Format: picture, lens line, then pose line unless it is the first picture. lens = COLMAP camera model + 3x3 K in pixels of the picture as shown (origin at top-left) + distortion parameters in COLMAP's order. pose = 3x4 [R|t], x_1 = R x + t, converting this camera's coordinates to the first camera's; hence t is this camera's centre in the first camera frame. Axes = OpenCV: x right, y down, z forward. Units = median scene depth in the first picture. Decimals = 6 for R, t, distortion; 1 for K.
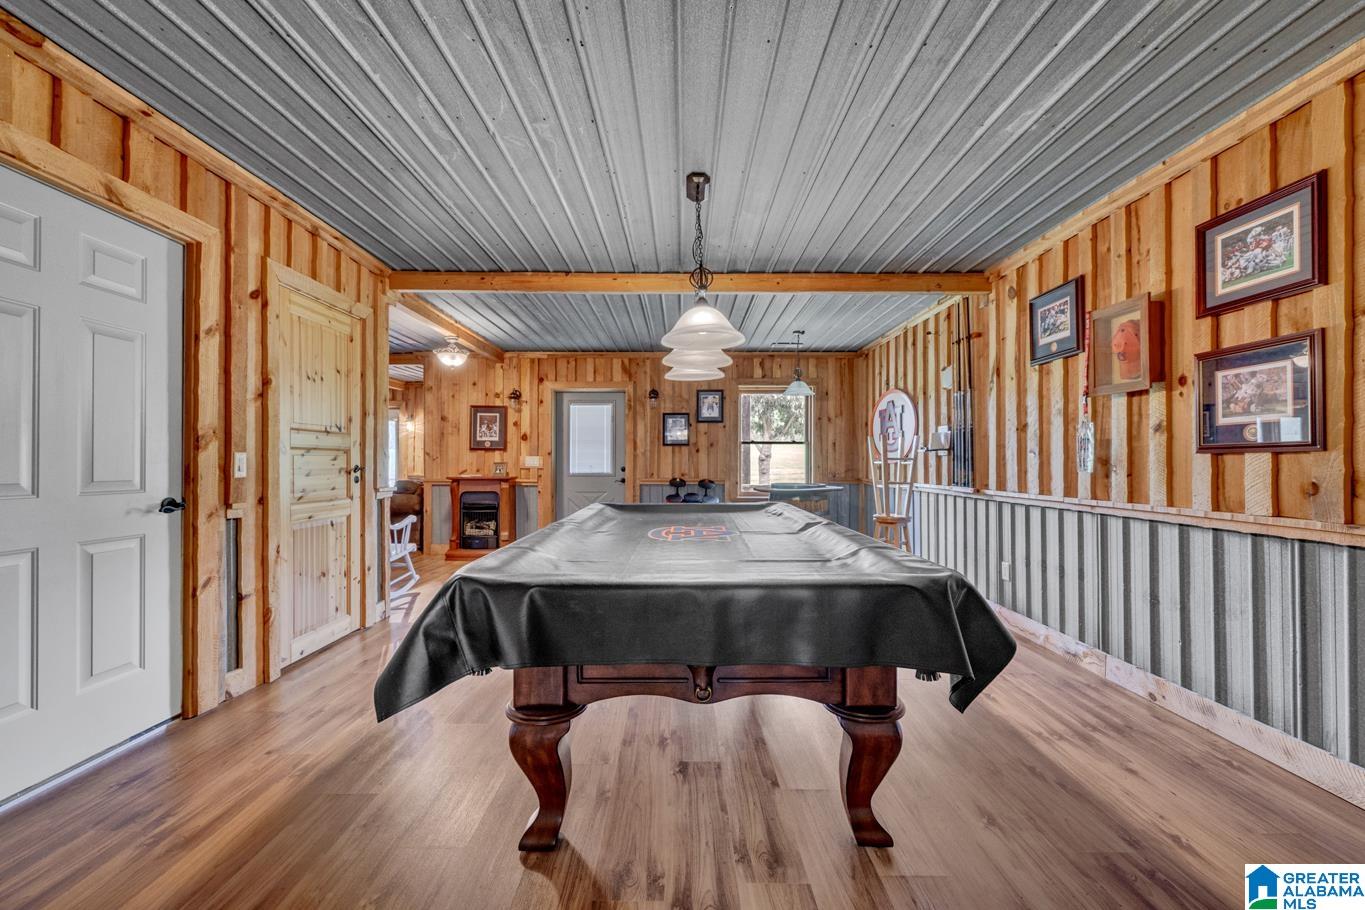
lens RADIAL K [[537.3, 0, 683.1], [0, 537.3, 460.0], [0, 0, 1]] dist [0.000783, 0.000035]
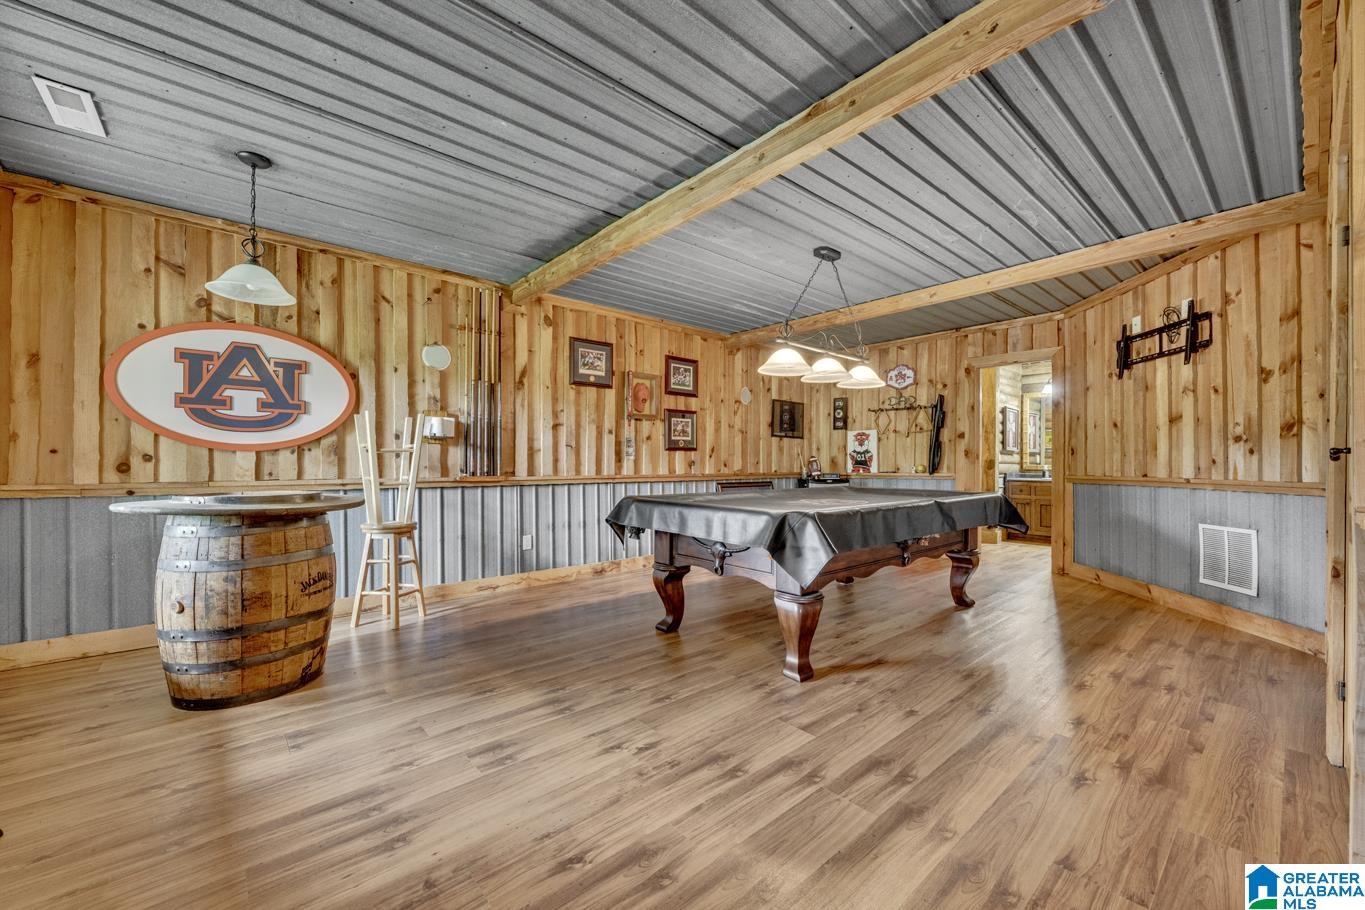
lens RADIAL K [[537.3, 0, 683.1], [0, 537.3, 460.0], [0, 0, 1]] dist [0.000783, 0.000035]
pose [[-0.654535, 0.000676, 0.756031, -0.769106], [-0.005128, 0.999973, -0.005334, 0.036299], [-0.756014, -0.007368, -0.654514, 2.158286]]
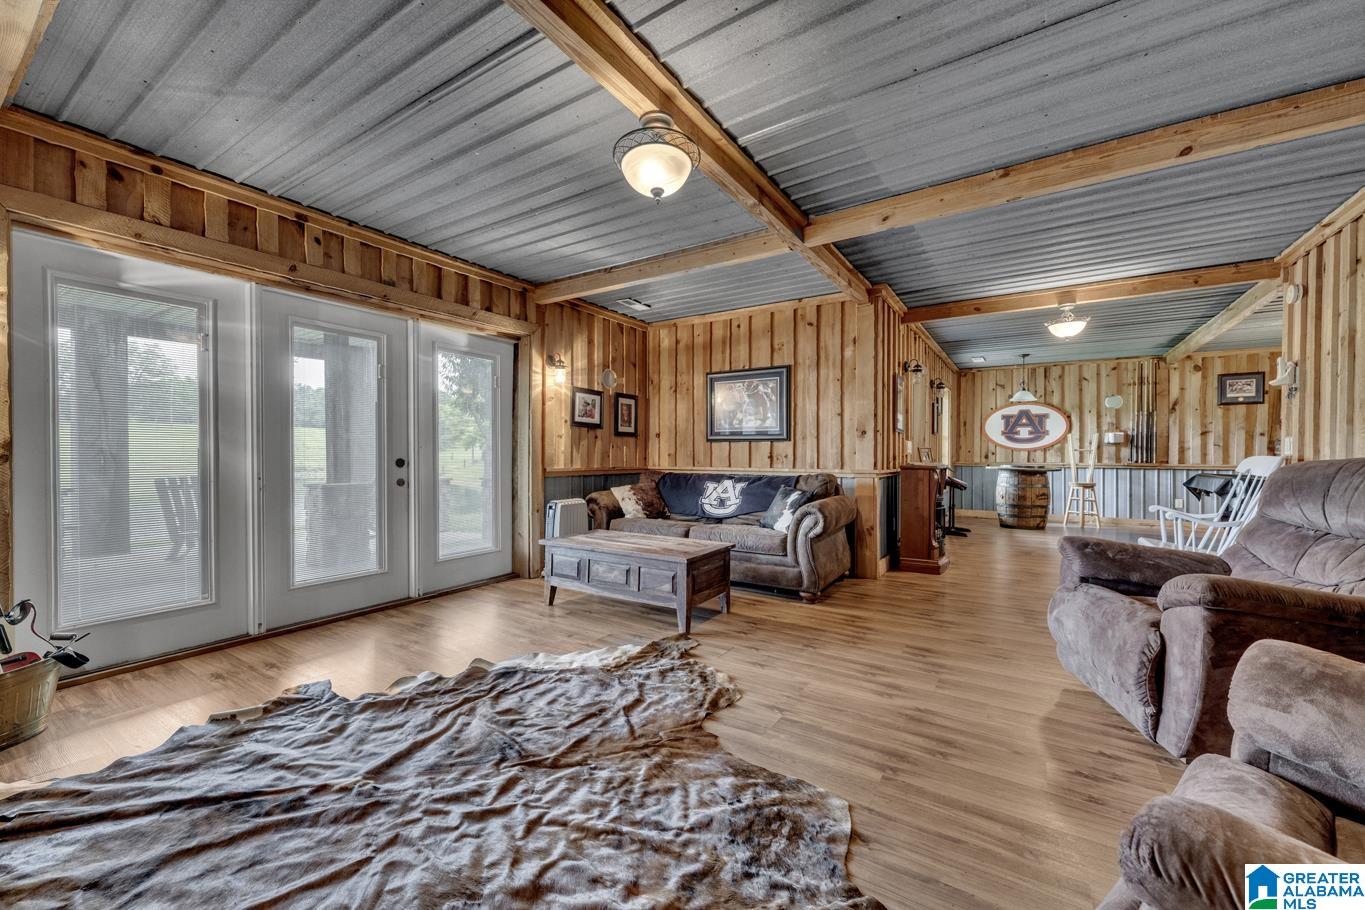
lens RADIAL K [[537.3, 0, 683.1], [0, 537.3, 460.0], [0, 0, 1]] dist [0.000783, 0.000035]
pose [[0.545282, -0.005106, 0.838237, -2.976976], [-0.008809, 0.999891, 0.011820, 0.048753], [-0.838206, -0.013829, 0.545178, 2.066795]]
